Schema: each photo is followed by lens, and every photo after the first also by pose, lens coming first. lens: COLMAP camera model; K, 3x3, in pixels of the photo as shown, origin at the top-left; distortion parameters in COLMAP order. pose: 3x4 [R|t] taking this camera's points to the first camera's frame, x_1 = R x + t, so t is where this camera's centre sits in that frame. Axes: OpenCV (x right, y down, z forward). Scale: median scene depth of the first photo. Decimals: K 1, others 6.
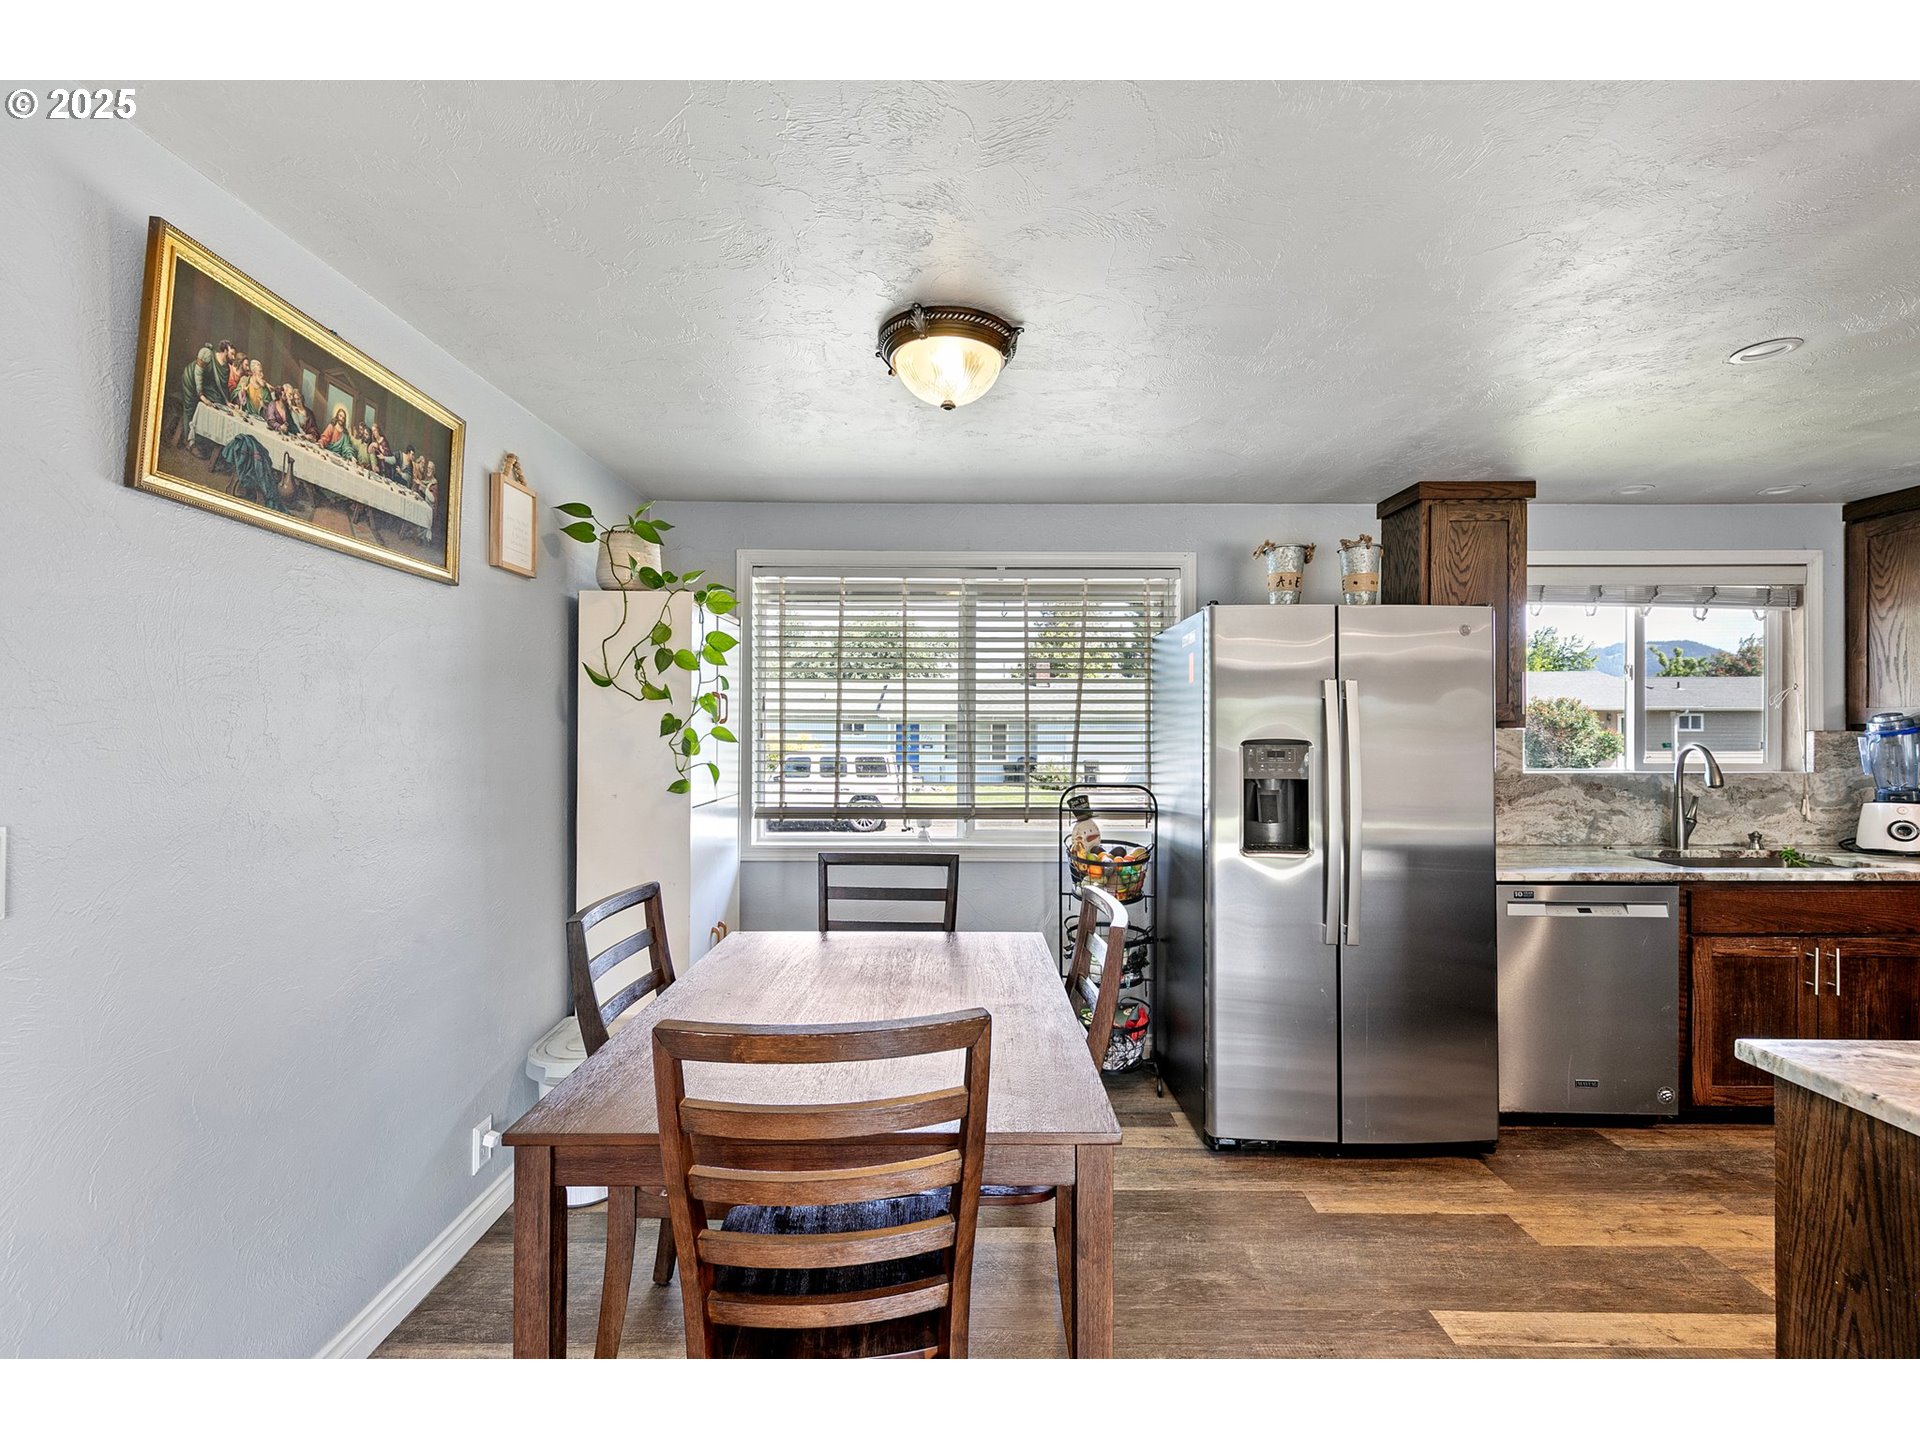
lens RADIAL K [[826.9, 0, 961.0], [0, 826.9, 725.0], [0, 0, 1]] dist [0.004221, 0.000043]
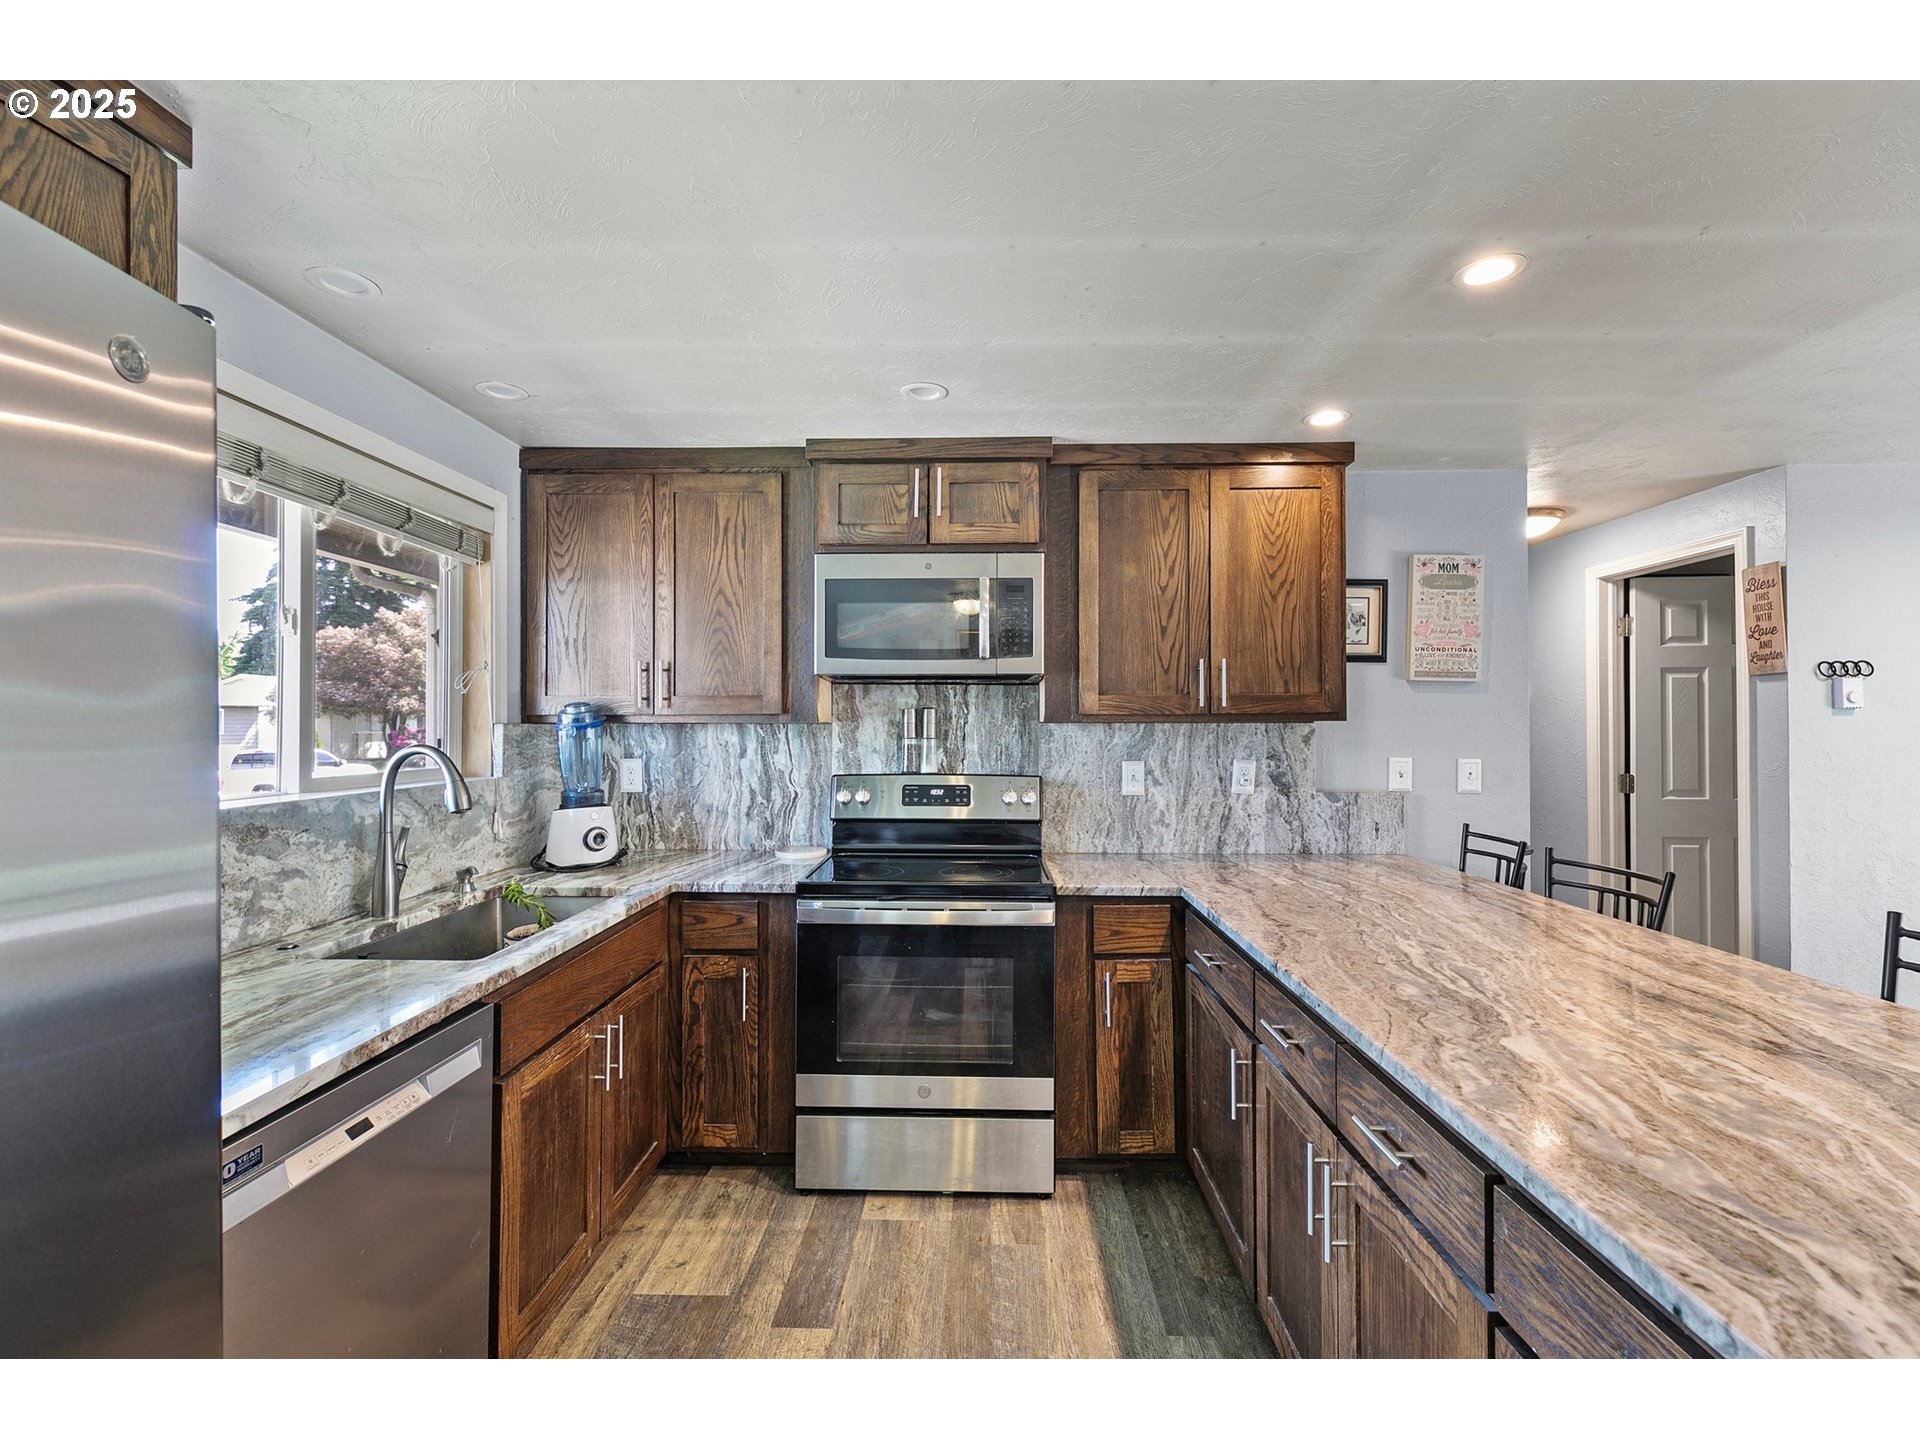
lens RADIAL K [[827.6, 0, 965.1], [0, 827.6, 717.8], [0, 0, 1]] dist [0.007660, 0.000111]
pose [[0.023563, 0.006806, 0.999699, 0.315142], [-0.003540, 0.999971, -0.006724, 0.006614], [-0.999716, -0.003381, 0.023587, 0.669590]]
